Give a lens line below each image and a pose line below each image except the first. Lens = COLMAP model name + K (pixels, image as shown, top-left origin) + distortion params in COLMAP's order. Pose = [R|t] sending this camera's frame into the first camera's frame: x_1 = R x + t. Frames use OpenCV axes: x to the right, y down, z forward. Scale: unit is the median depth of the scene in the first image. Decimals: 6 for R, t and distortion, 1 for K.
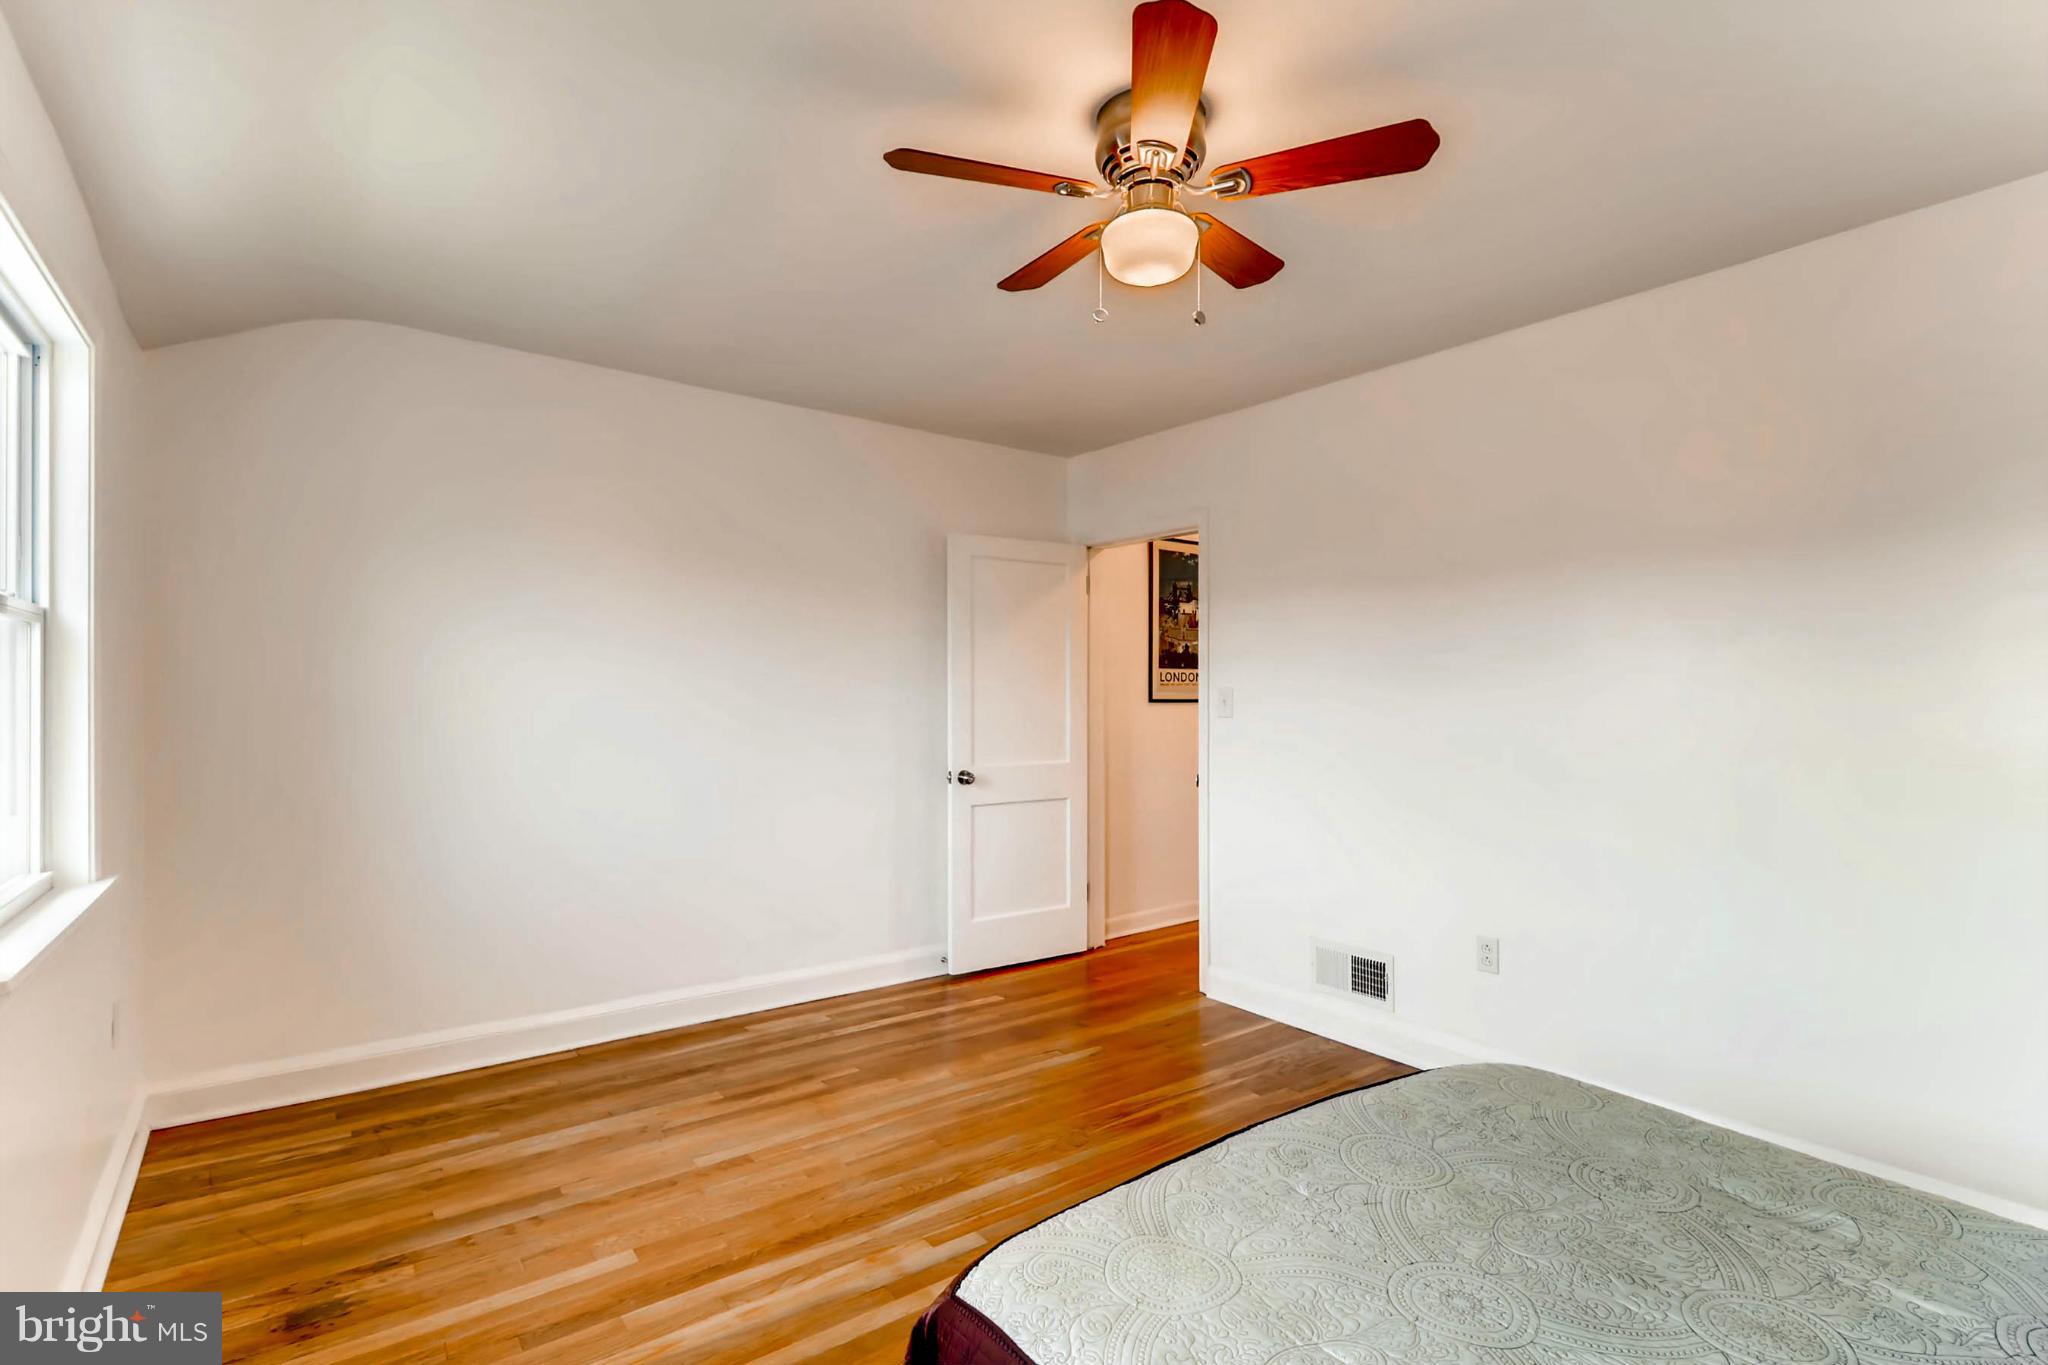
lens RADIAL K [[948.6, 0, 1028.3], [0, 948.6, 677.9], [0, 0, 1]] dist [0.027051, -0.018362]
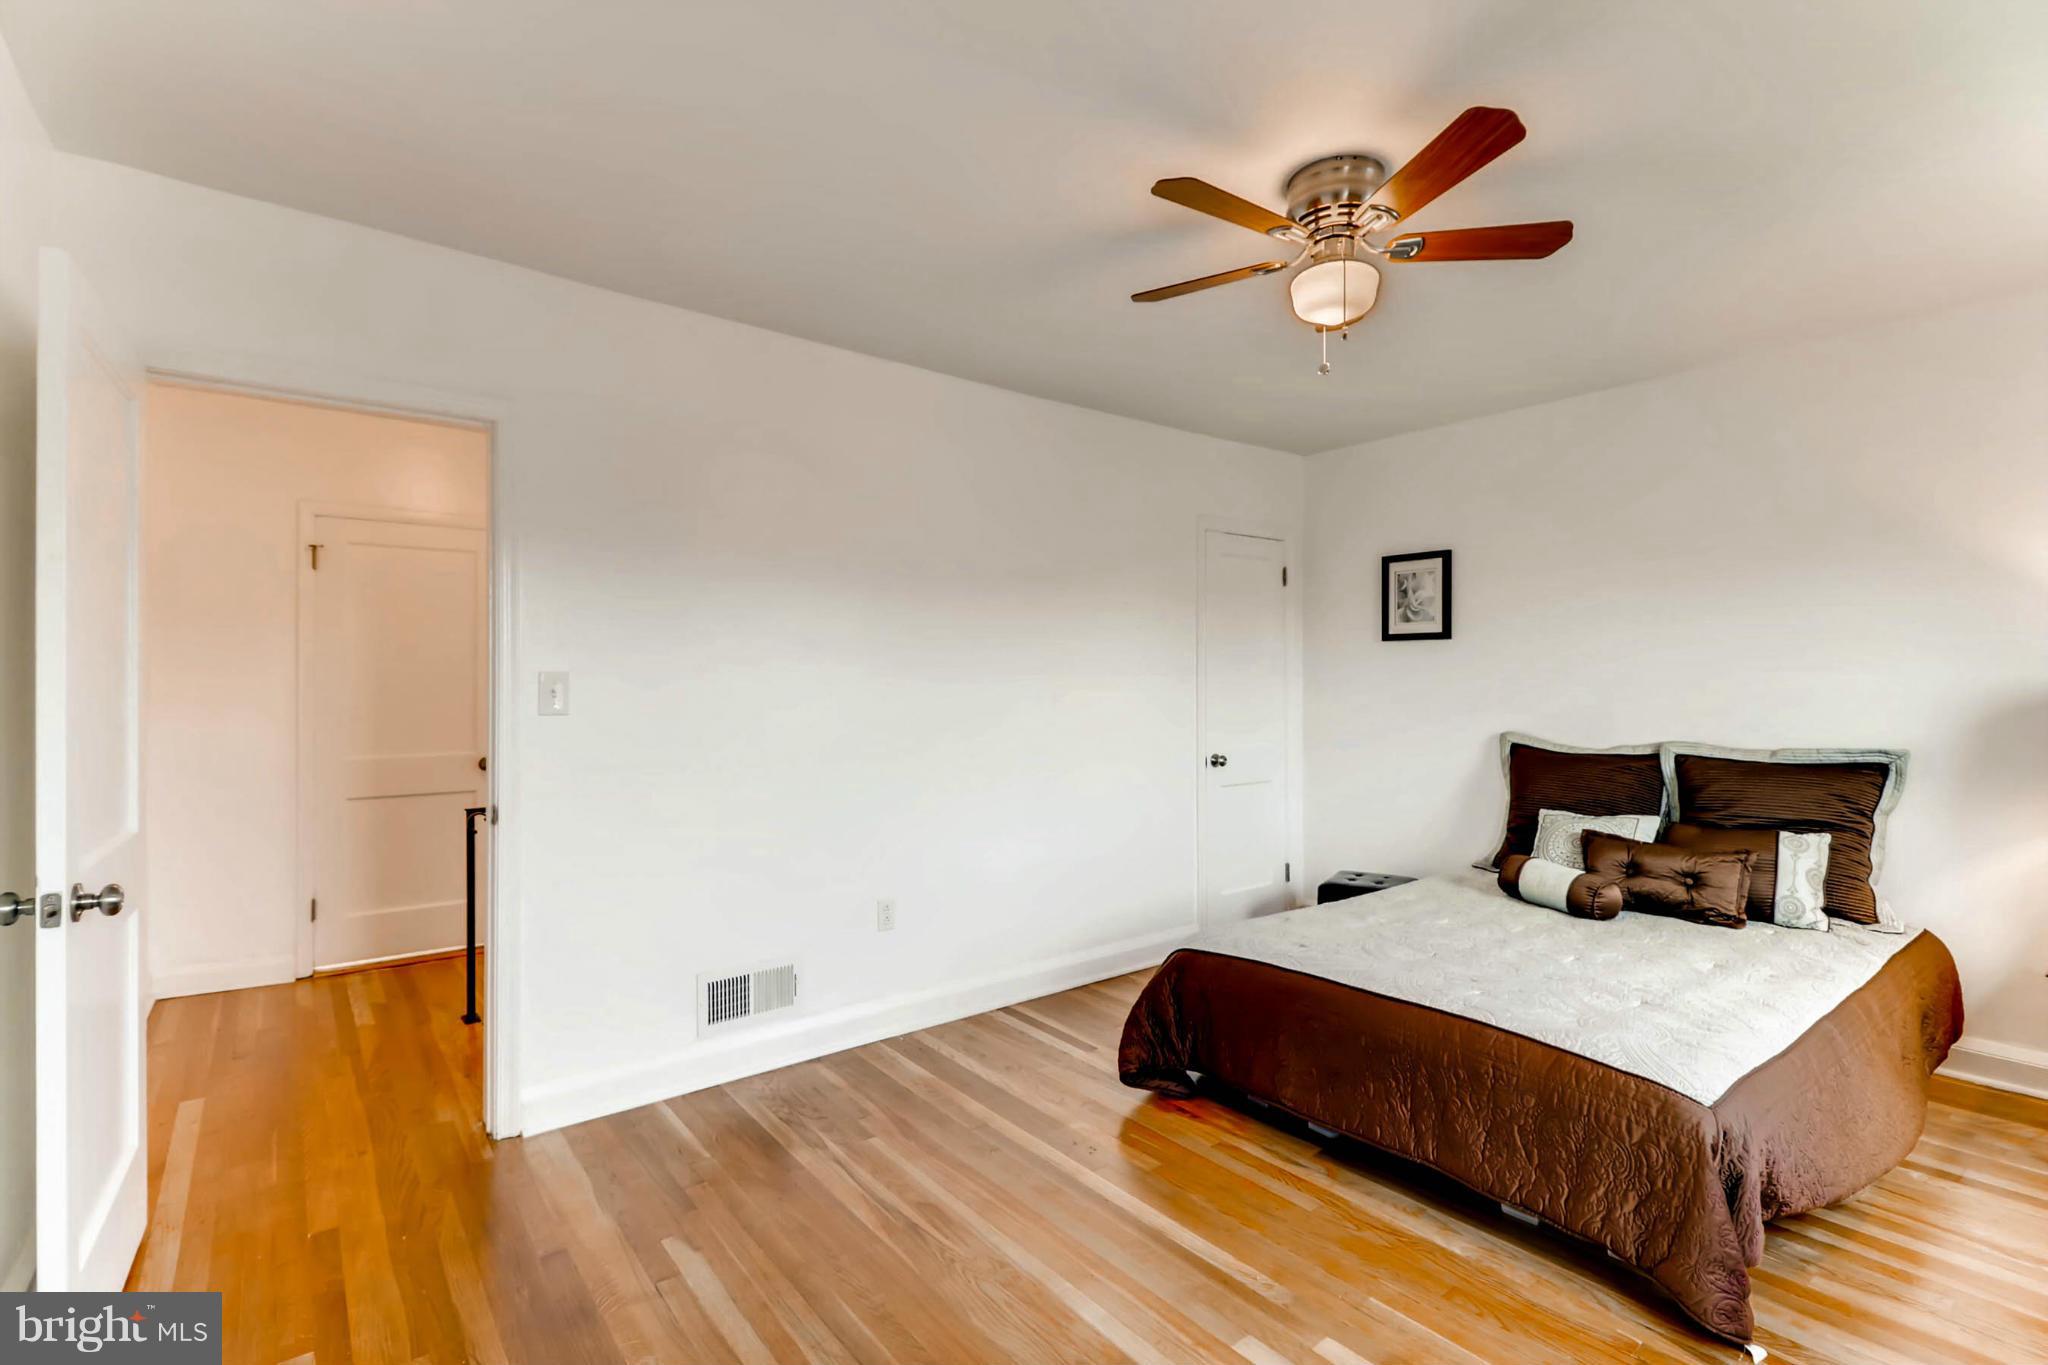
lens RADIAL K [[948.6, 0, 1028.3], [0, 948.6, 677.9], [0, 0, 1]] dist [0.027051, -0.018362]
pose [[-0.026282, -0.003712, 0.999648, -0.606696], [-0.026638, 0.999641, 0.003012, 0.003564], [-0.999300, -0.026550, -0.026371, 0.836640]]
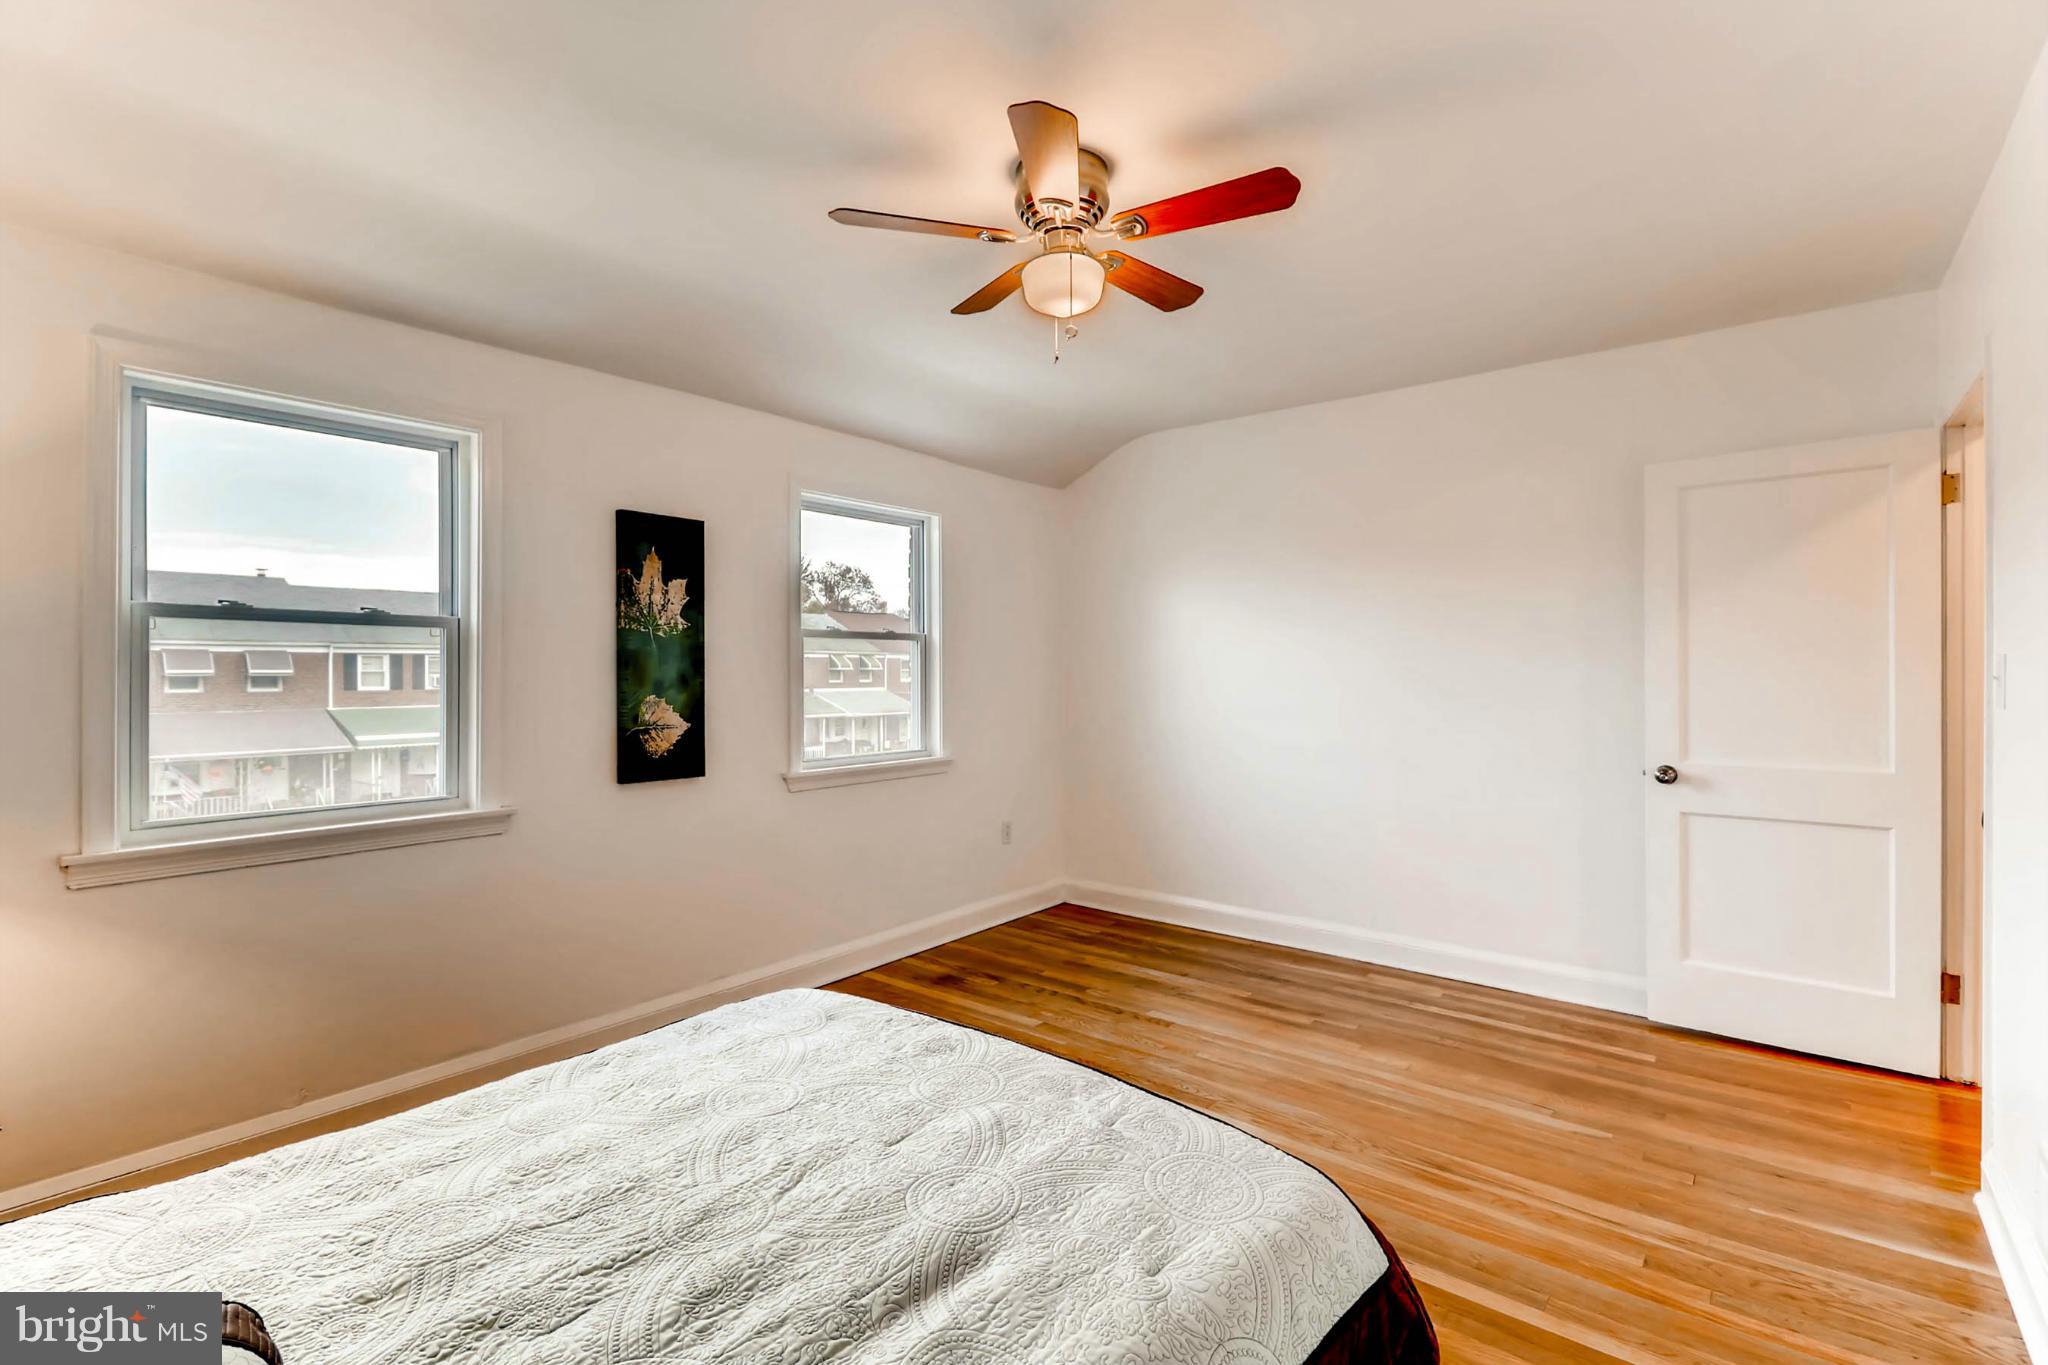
lens RADIAL K [[948.6, 0, 1028.3], [0, 948.6, 677.9], [0, 0, 1]] dist [0.027051, -0.018362]
pose [[0.247003, 0.005731, -0.968998, 0.743648], [0.027801, 0.999529, 0.012998, 0.001172], [0.968616, -0.030150, 0.246727, 0.399947]]
